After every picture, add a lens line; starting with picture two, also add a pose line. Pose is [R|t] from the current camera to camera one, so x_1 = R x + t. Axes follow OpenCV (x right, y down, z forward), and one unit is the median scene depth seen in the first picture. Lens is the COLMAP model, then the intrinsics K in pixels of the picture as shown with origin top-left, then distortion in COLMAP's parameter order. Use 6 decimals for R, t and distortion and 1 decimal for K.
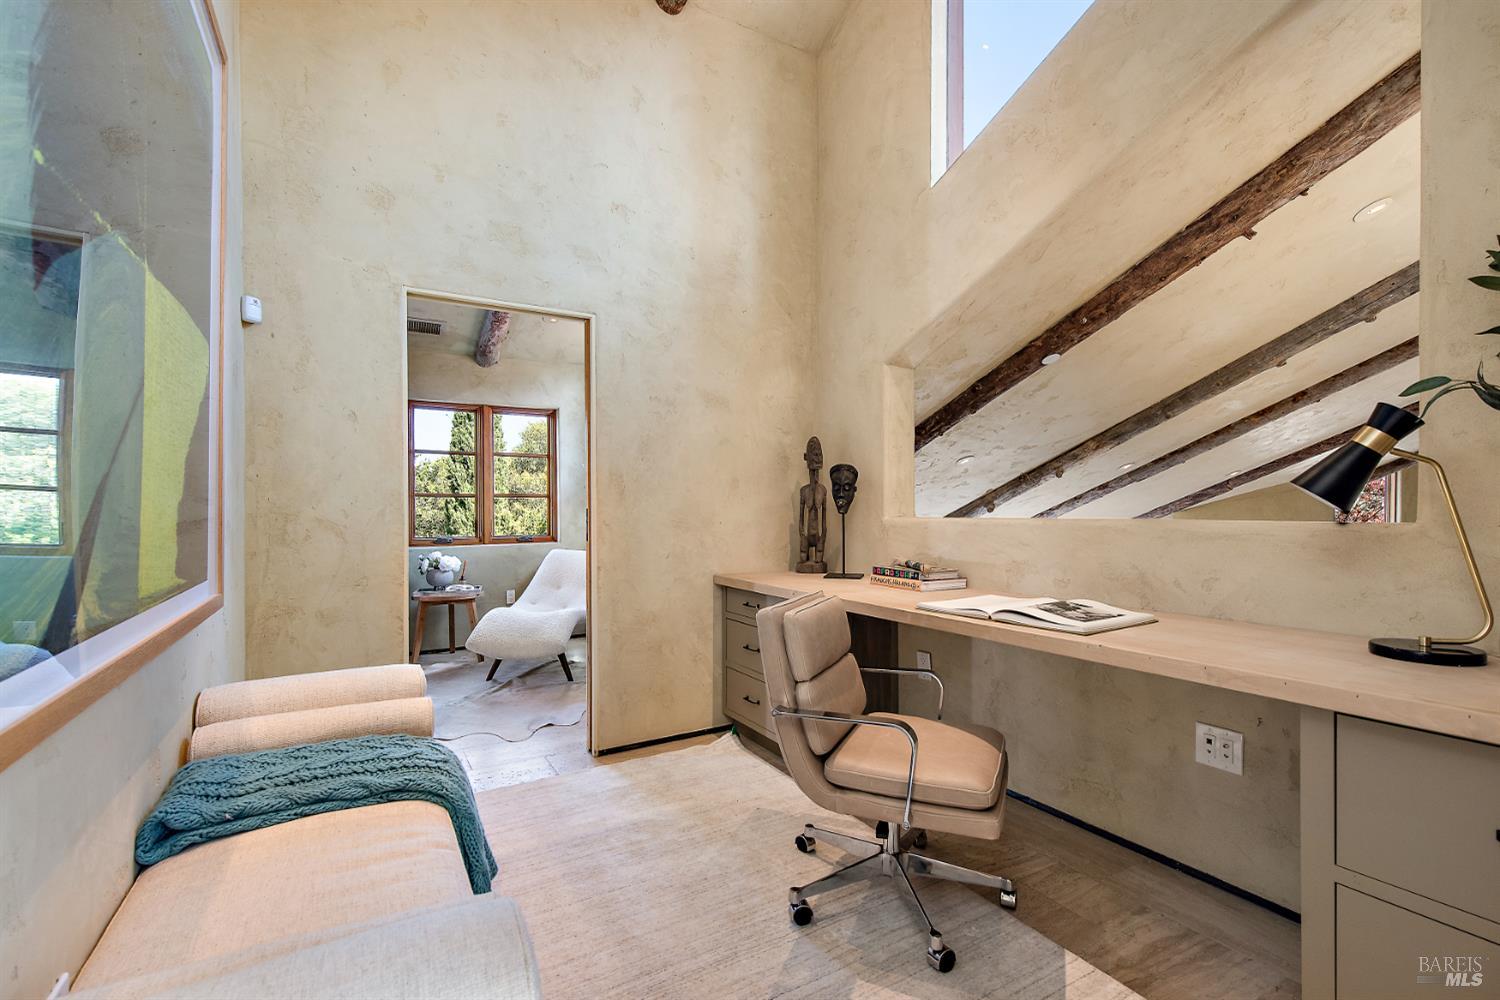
lens RADIAL K [[652.7, 0, 750.0], [0, 652.7, 500.0], [0, 0, 1]] dist [-0.001215, -0.000240]
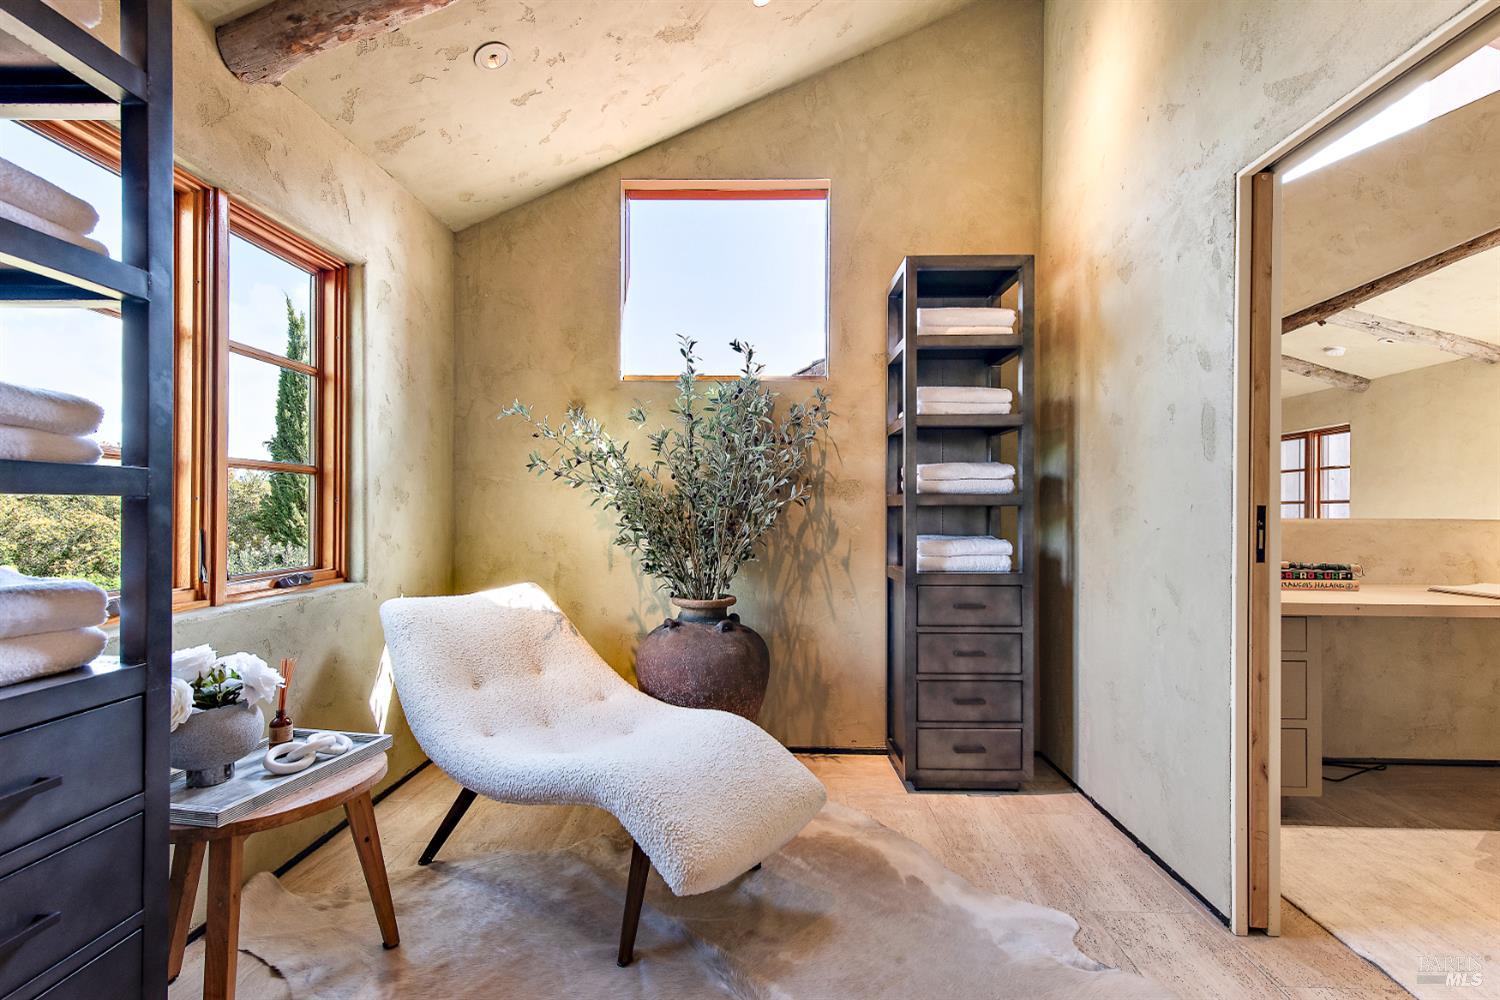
lens RADIAL K [[663.2, 0, 750.0], [0, 663.2, 500.0], [0, 0, 1]] dist [0.010225, 0.000055]
pose [[0.544757, 0.018468, 0.838391, -1.106038], [-0.017284, 0.999792, -0.010794, 0.023940], [-0.838416, -0.008610, 0.544963, 1.185434]]
